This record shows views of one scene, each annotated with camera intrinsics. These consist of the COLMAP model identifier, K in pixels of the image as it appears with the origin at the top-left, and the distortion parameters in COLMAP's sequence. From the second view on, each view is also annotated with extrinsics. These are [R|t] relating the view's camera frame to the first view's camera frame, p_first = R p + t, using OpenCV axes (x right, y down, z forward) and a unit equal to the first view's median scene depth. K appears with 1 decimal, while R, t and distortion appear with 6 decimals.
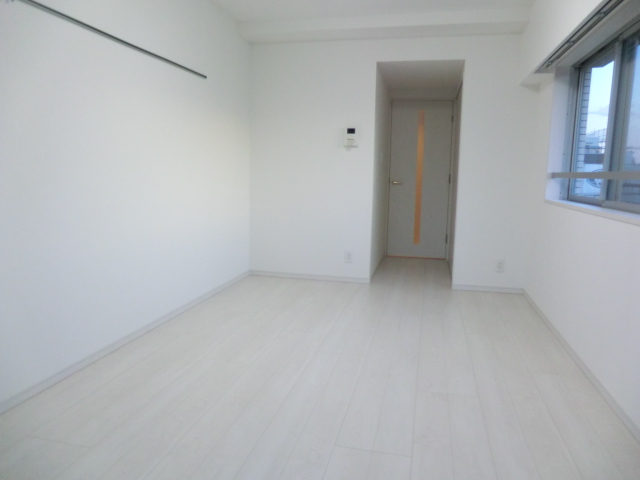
lens RADIAL K [[466.8, 0, 322.5], [0, 466.8, 240.4], [0, 0, 1]] dist [-0.058554, 0.039659]
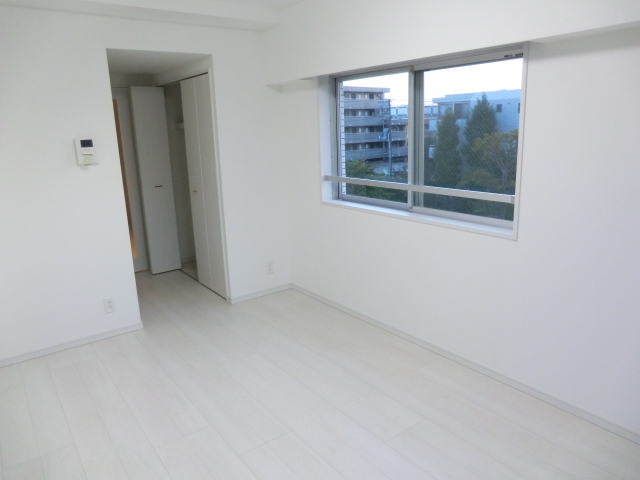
lens RADIAL K [[466.8, 0, 322.9], [0, 466.8, 240.6], [0, 0, 1]] dist [-0.058554, 0.039659]
pose [[0.639853, -0.225694, 0.734609, -0.275473], [0.157596, 0.974123, 0.162011, -0.148763], [-0.752165, 0.012108, 0.658864, 0.249412]]
